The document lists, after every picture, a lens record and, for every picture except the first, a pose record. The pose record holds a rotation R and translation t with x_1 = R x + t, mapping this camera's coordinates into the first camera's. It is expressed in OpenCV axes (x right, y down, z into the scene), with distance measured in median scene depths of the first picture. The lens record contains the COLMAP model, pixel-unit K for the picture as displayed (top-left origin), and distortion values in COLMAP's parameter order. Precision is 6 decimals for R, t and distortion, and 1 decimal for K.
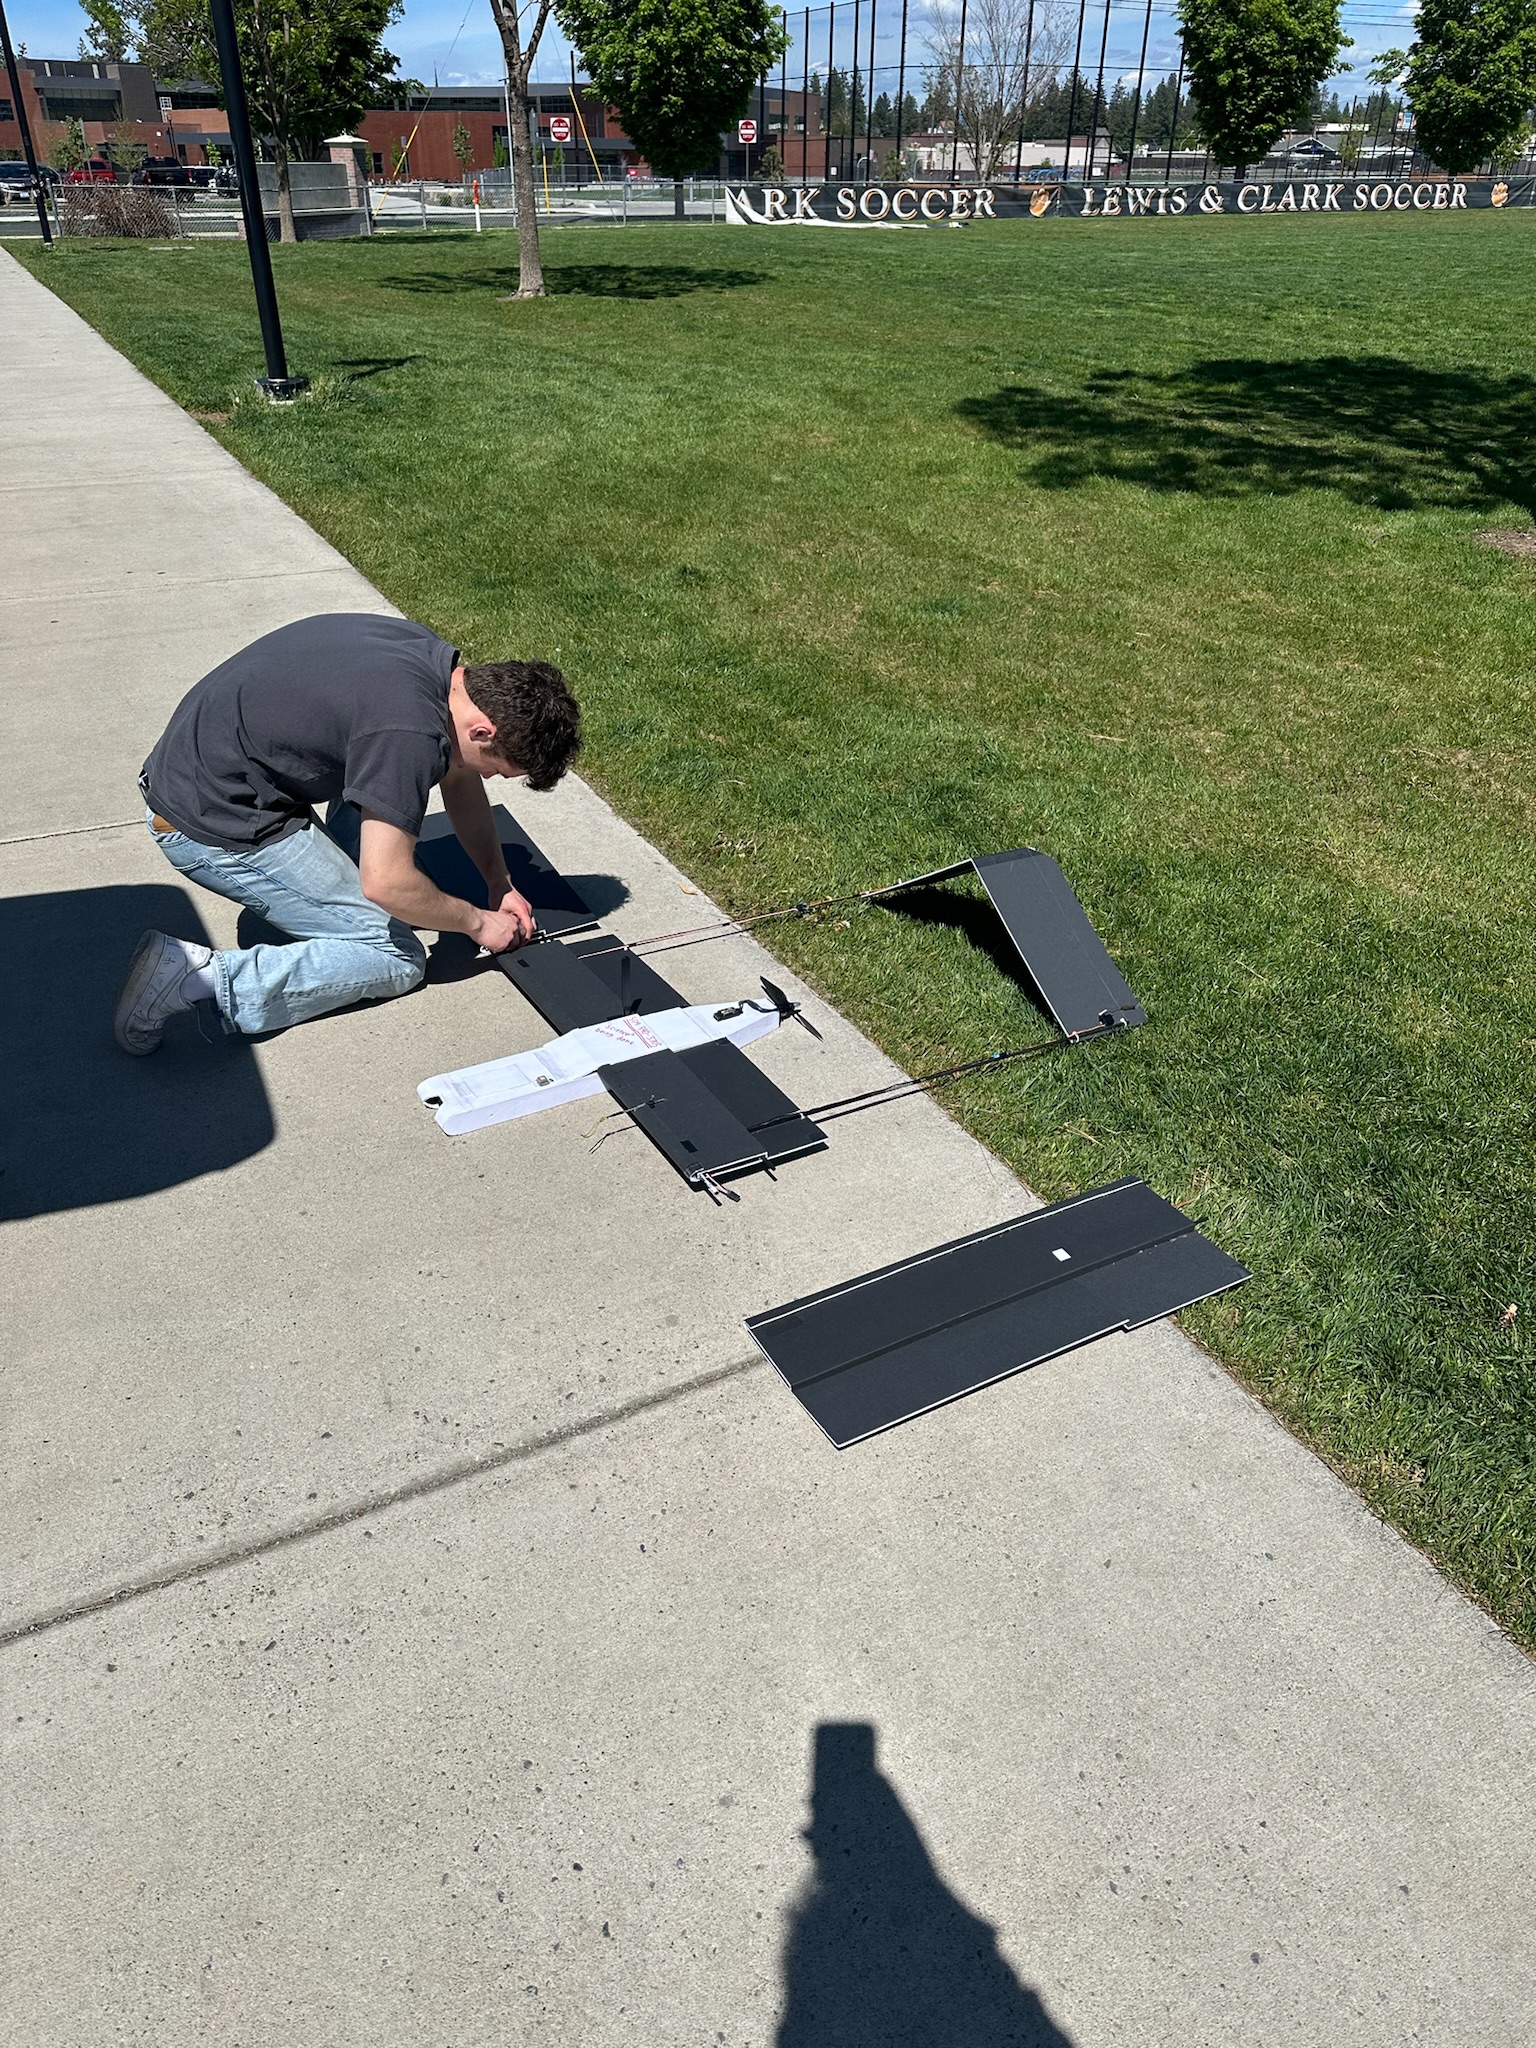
lens RADIAL K [[1429.2, 0, 761.8], [0, 1429.2, 1024.2], [0, 0, 1]] dist [0.007105, -0.000011]
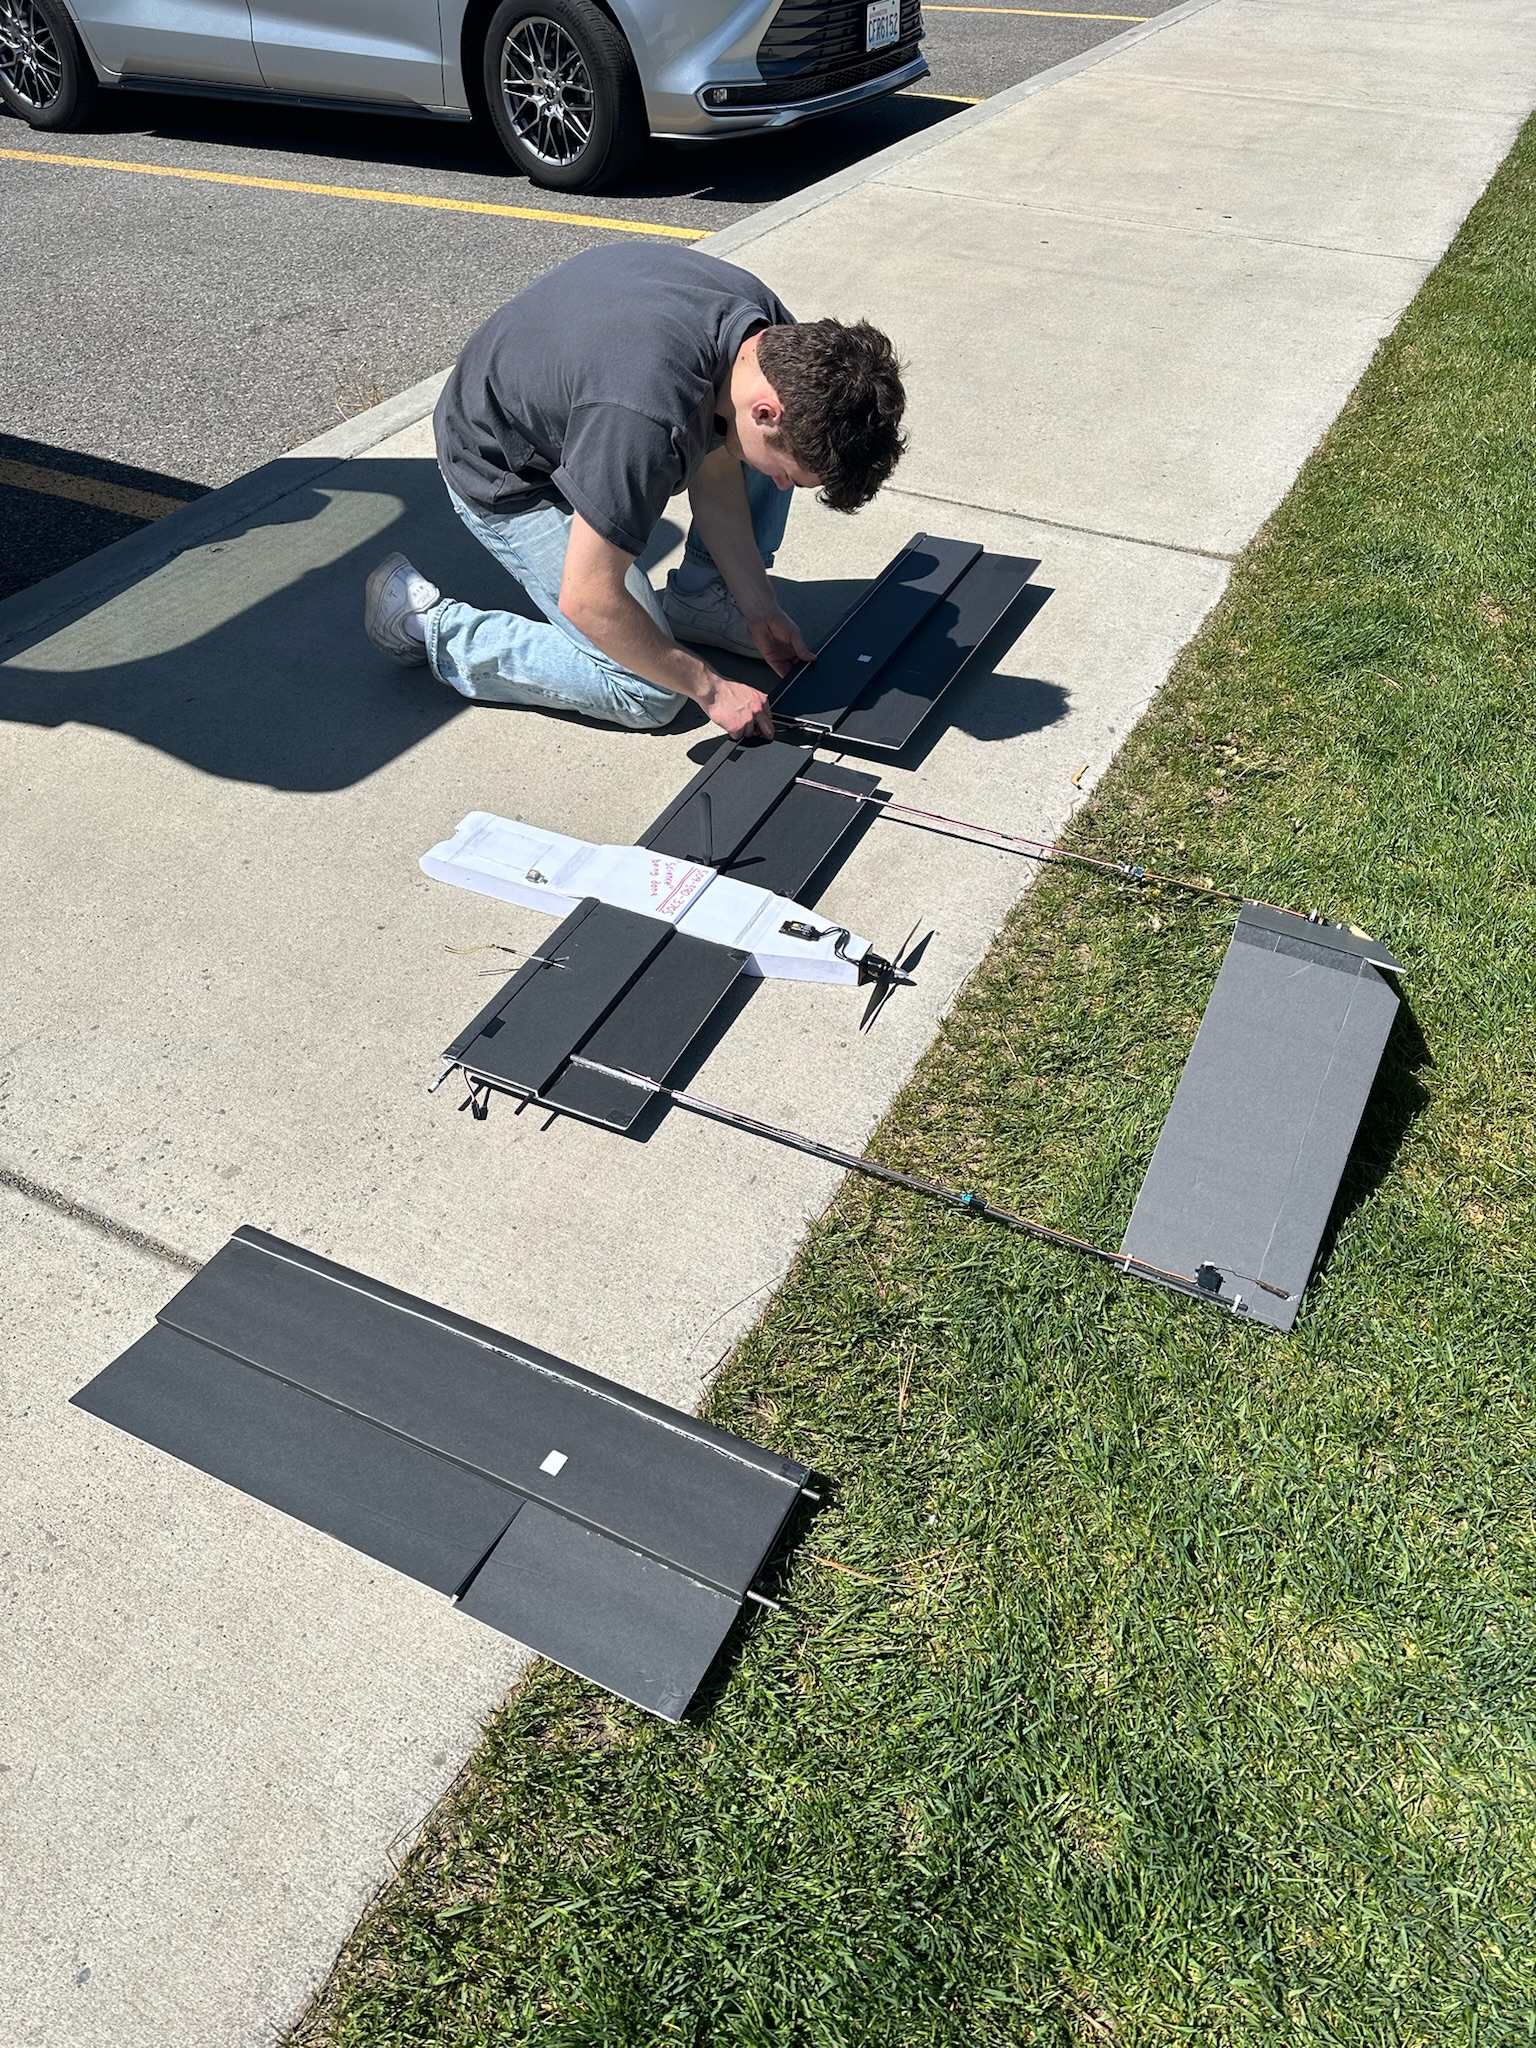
lens RADIAL K [[1429.2, 0, 764.7], [0, 1429.2, 1029.3], [0, 0, 1]] dist [0.007105, -0.000011]
pose [[0.563105, 0.552381, -0.614644, 0.486285], [-0.408586, 0.832604, 0.373936, -0.253672], [0.718310, 0.040570, 0.694539, 0.524385]]
